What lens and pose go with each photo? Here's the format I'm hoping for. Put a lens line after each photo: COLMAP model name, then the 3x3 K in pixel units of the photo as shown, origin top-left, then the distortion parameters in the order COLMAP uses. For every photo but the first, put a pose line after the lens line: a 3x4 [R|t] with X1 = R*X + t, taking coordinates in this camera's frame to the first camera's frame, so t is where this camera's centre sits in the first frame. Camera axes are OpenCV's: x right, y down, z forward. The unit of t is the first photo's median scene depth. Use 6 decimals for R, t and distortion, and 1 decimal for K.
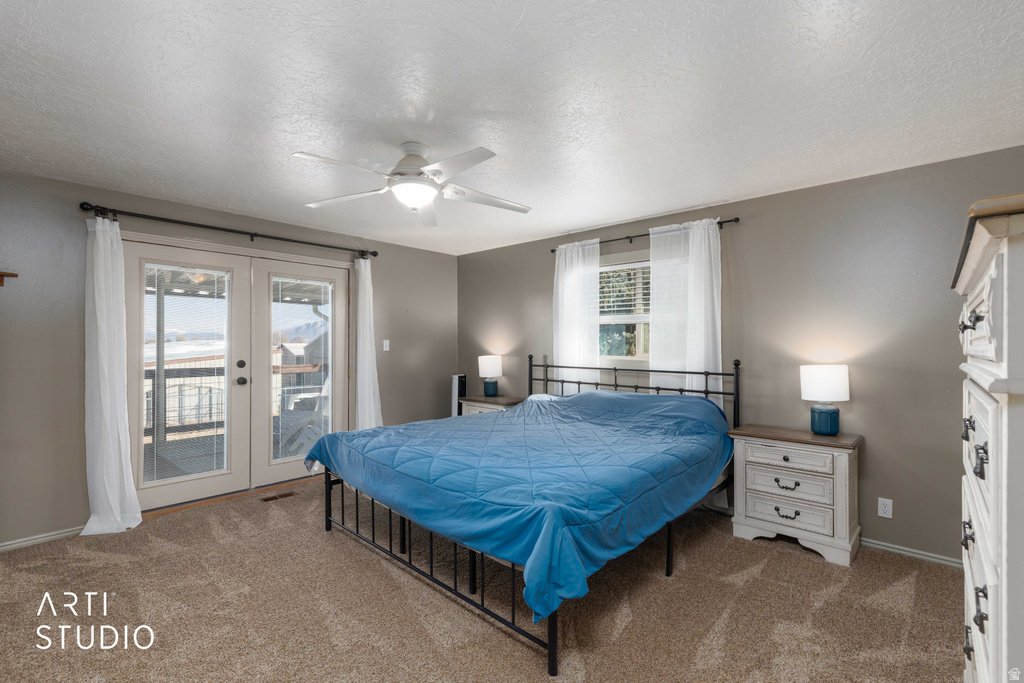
lens RADIAL K [[462.3, 0, 515.5], [0, 462.3, 341.3], [0, 0, 1]] dist [0.010542, -0.002058]
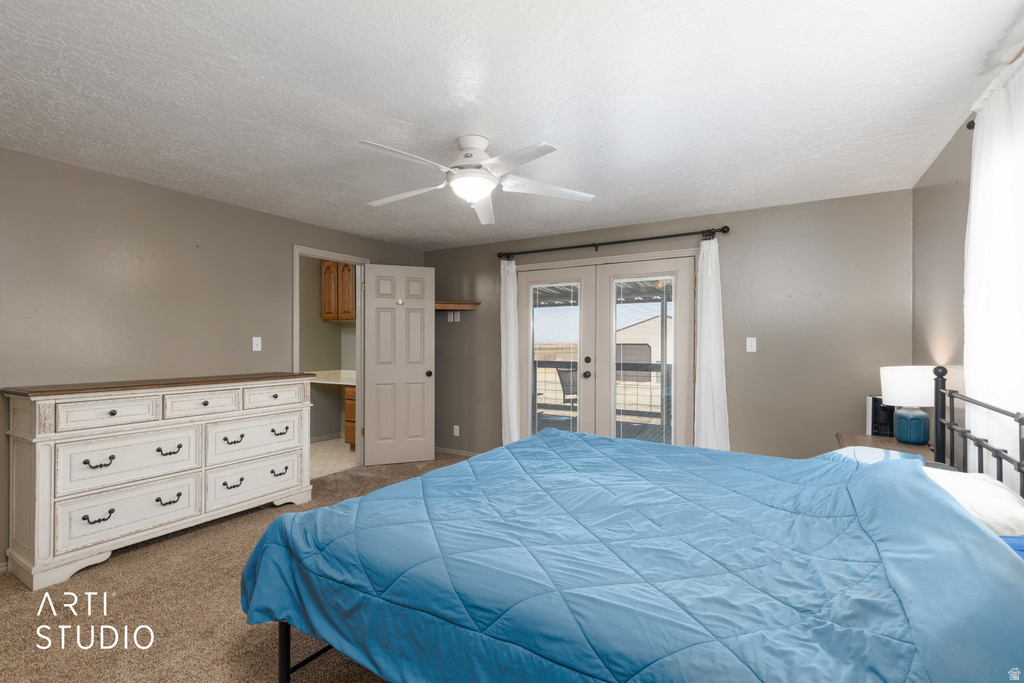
lens RADIAL K [[462.3, 0, 514.8], [0, 462.3, 344.9], [0, 0, 1]] dist [0.010542, -0.002058]
pose [[0.186387, 0.004419, -0.982466, 0.505459], [0.000945, 0.999989, 0.004677, 0.006114], [0.982476, -0.001800, 0.186381, 0.606465]]
